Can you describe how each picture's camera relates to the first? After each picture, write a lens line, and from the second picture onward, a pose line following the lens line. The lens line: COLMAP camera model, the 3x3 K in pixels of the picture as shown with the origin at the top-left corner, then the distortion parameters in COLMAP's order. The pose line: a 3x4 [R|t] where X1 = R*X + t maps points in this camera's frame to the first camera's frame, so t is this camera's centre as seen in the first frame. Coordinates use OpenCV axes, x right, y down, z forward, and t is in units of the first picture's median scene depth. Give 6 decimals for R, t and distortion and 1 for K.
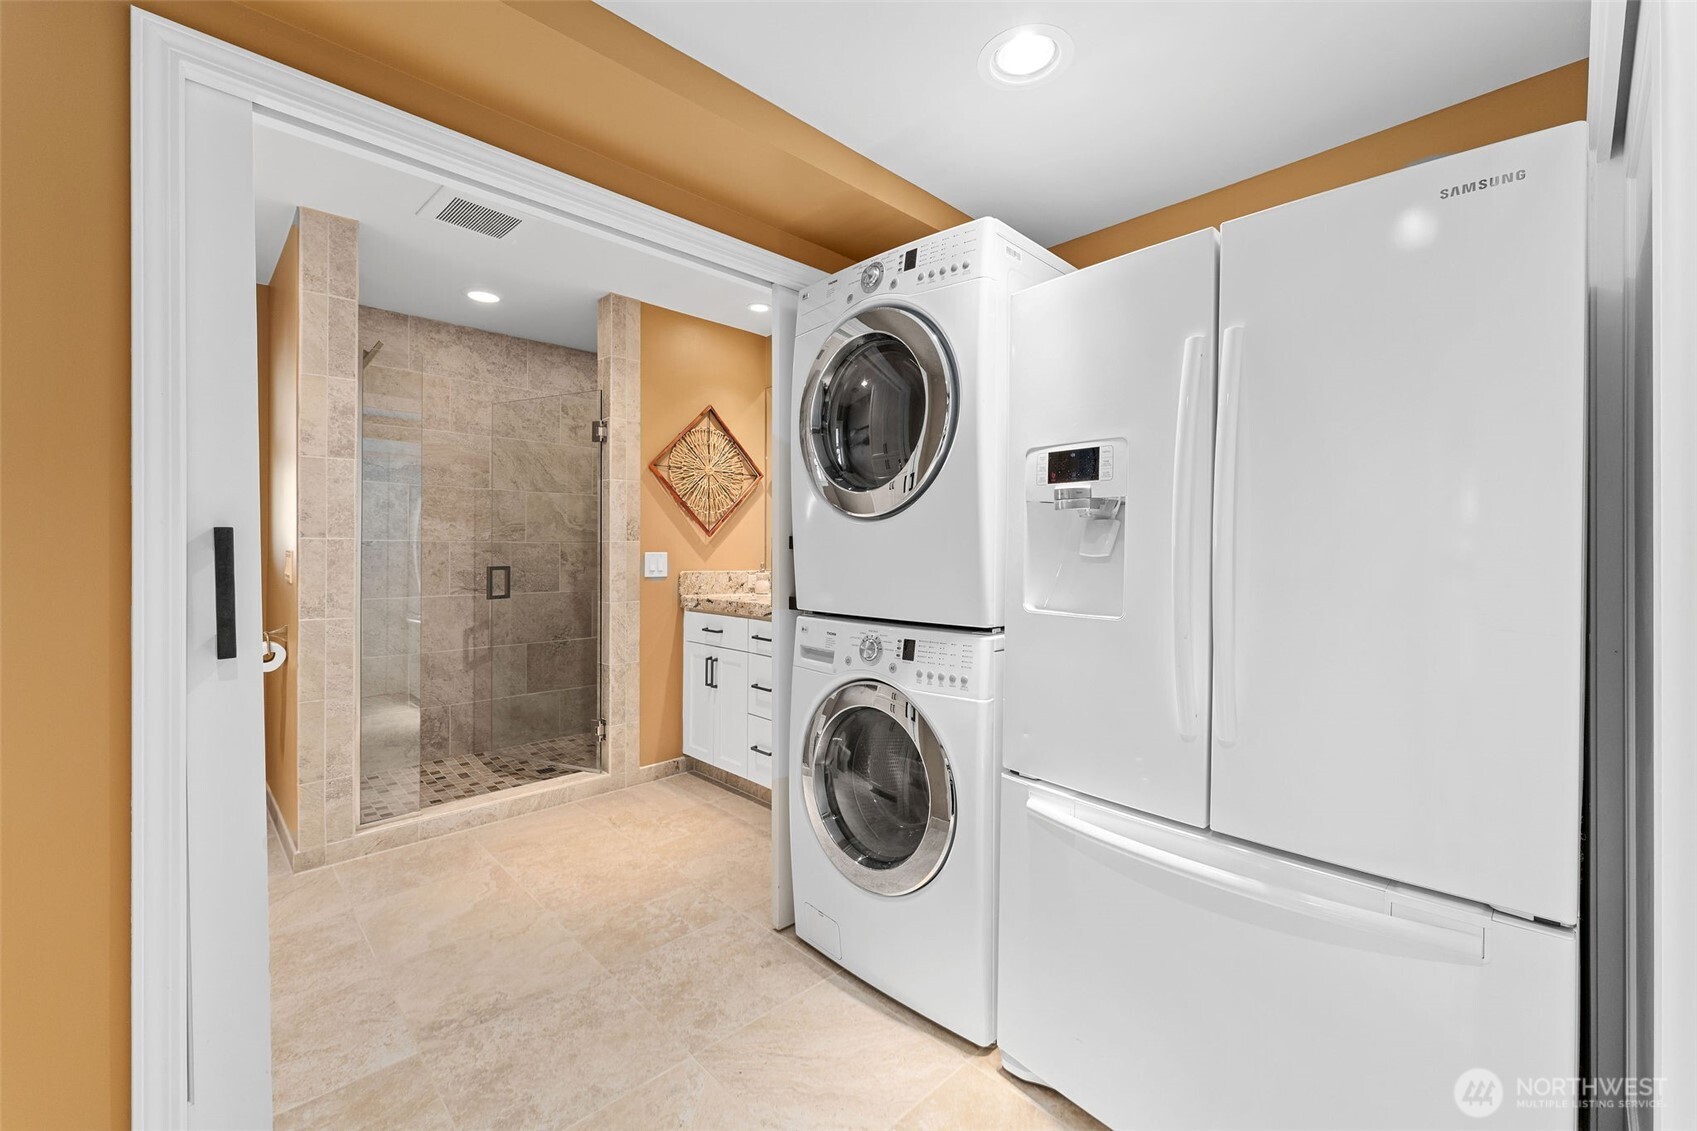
lens RADIAL K [[691.2, 0, 852.6], [0, 691.2, 539.7], [0, 0, 1]] dist [-0.000272, 0.000021]
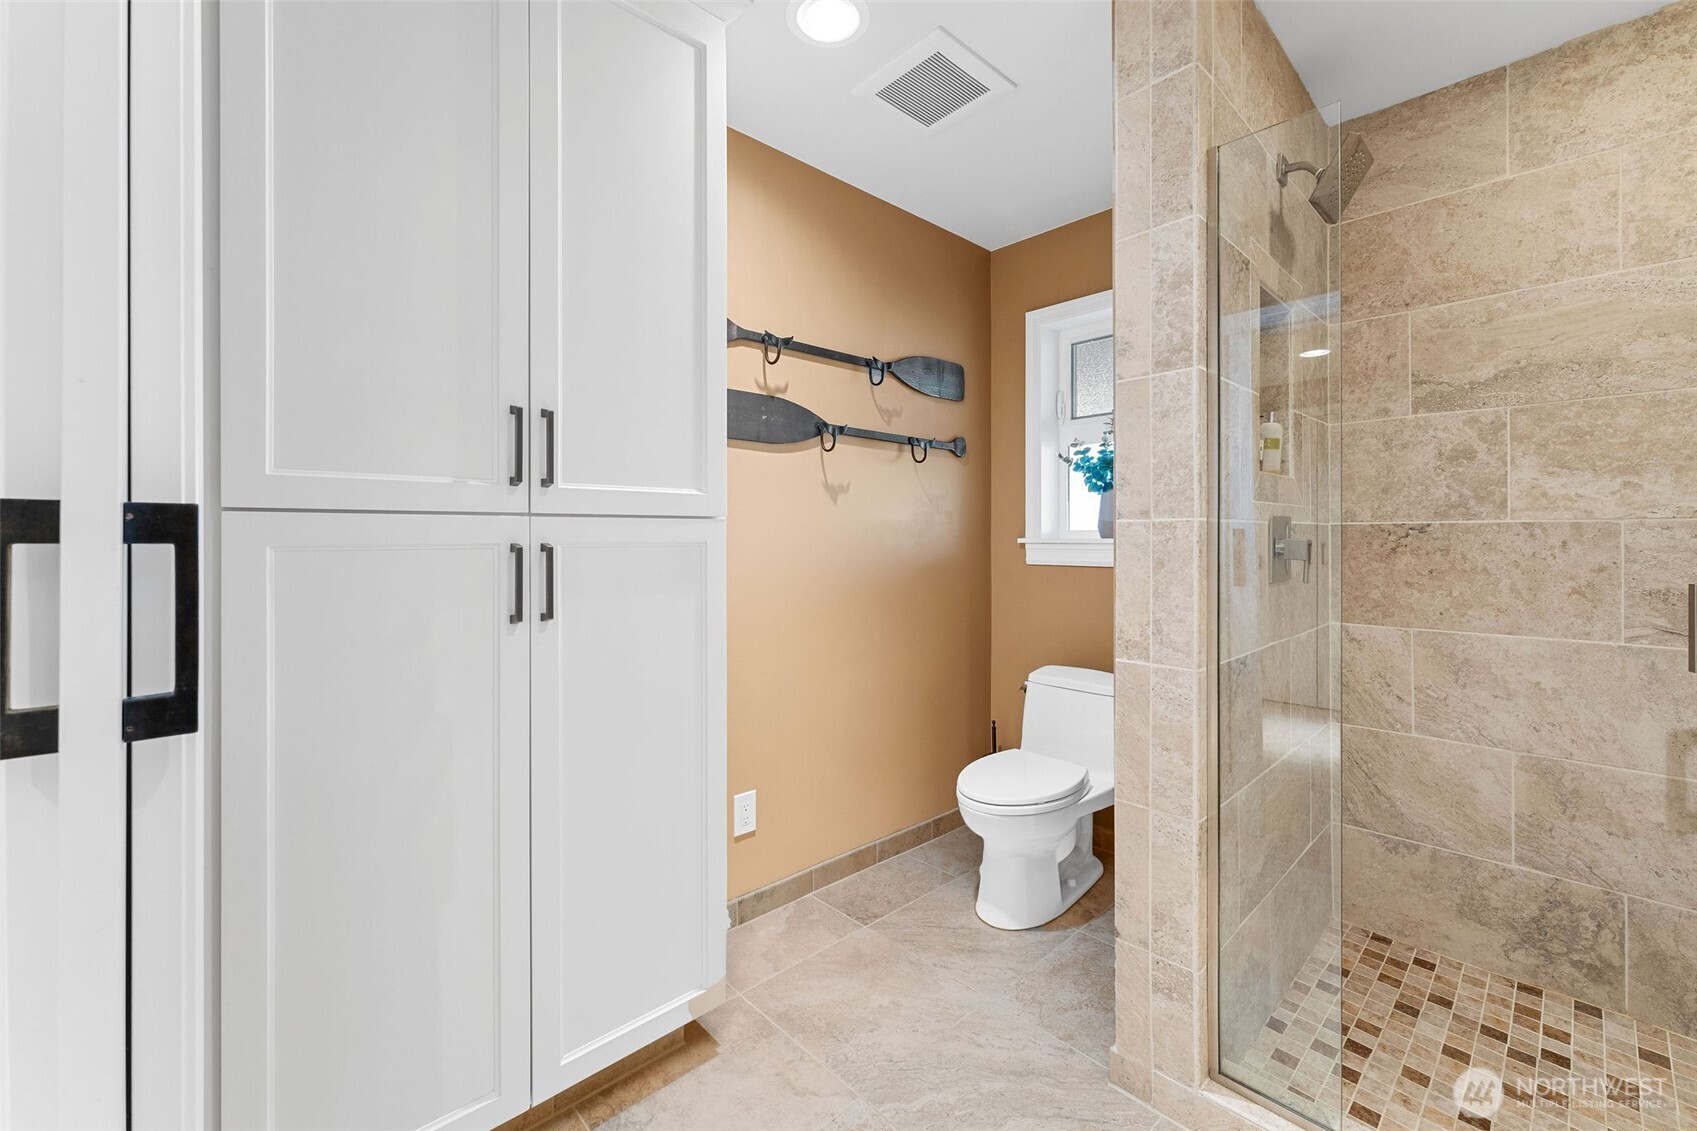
lens RADIAL K [[691.2, 0, 852.6], [0, 691.2, 539.7], [0, 0, 1]] dist [-0.000272, 0.000021]
pose [[-0.022668, -0.000093, -0.999743, -0.140807], [0.015977, 0.999872, -0.000456, 0.007338], [0.999615, -0.015984, -0.022664, 0.549817]]
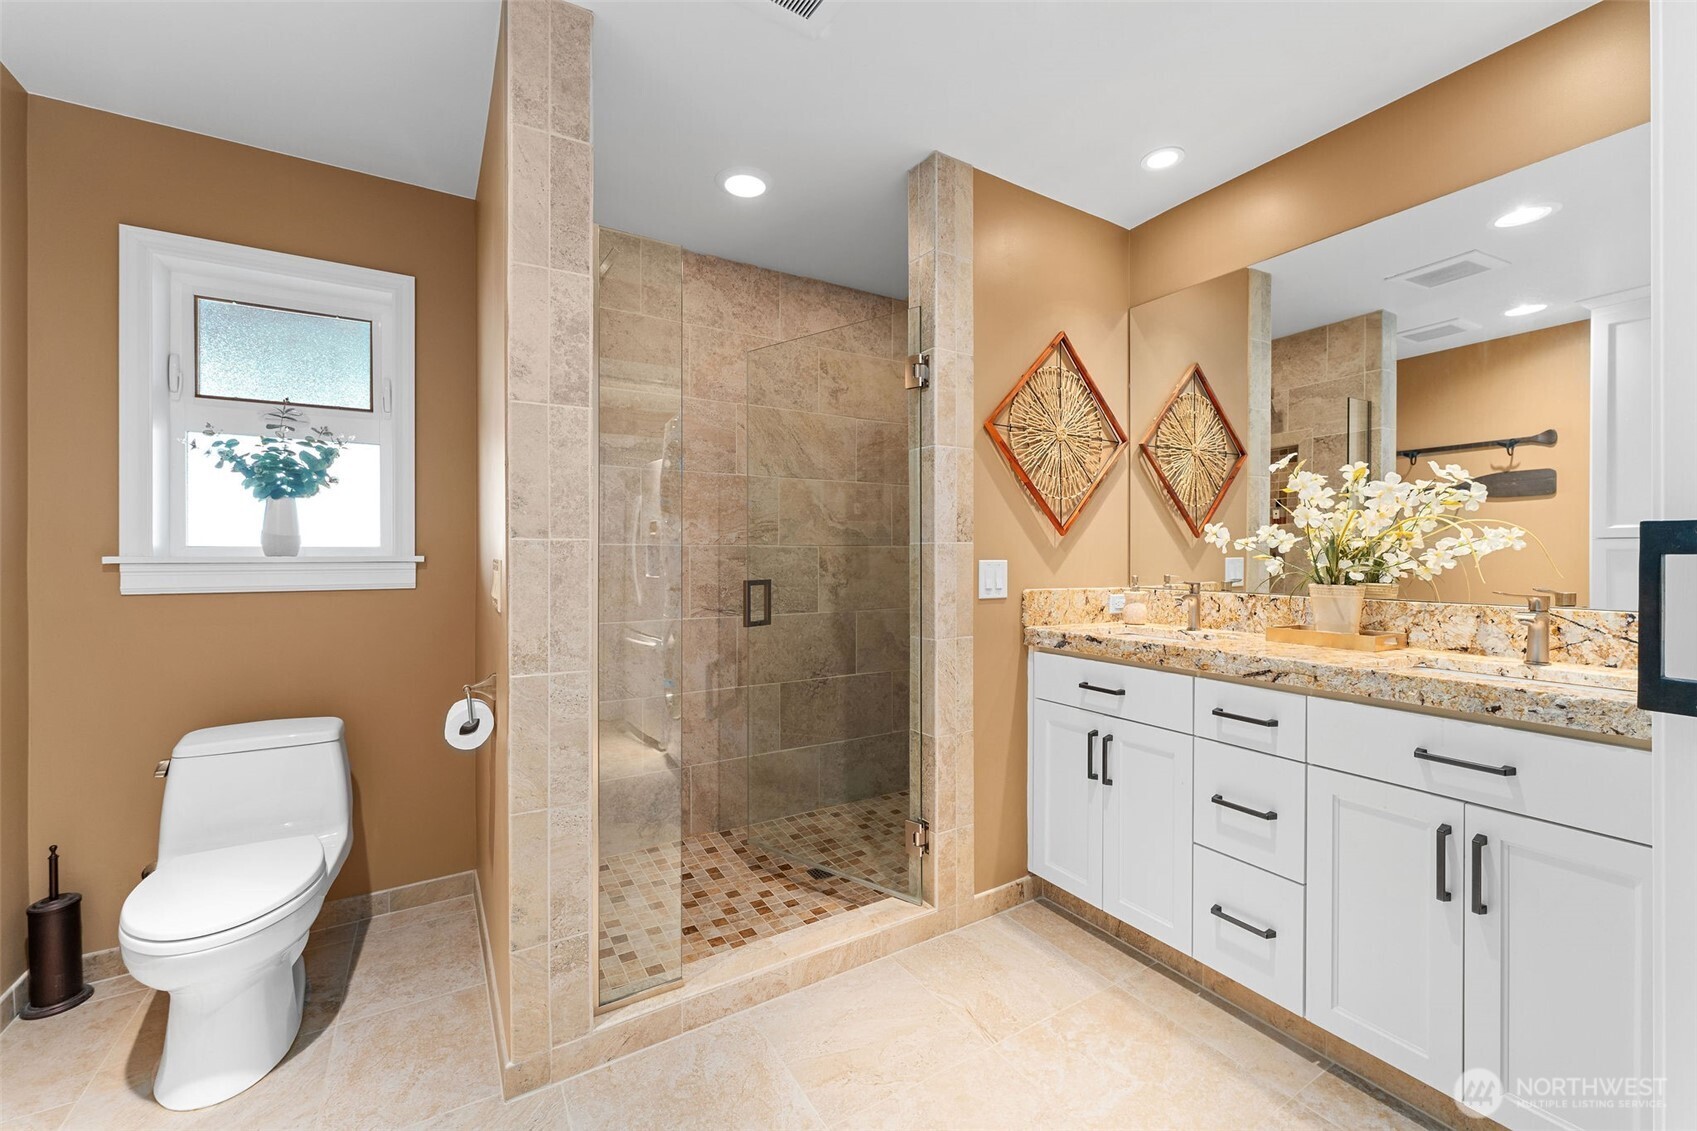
lens RADIAL K [[686.2, 0, 846.4], [0, 686.2, 543.0], [0, 0, 1]] dist [-0.000531, 0.000034]
pose [[0.973744, -0.007091, -0.227536, -0.267917], [0.006506, 0.999973, -0.003320, 0.003703], [0.227554, 0.001753, 0.973764, 0.342356]]
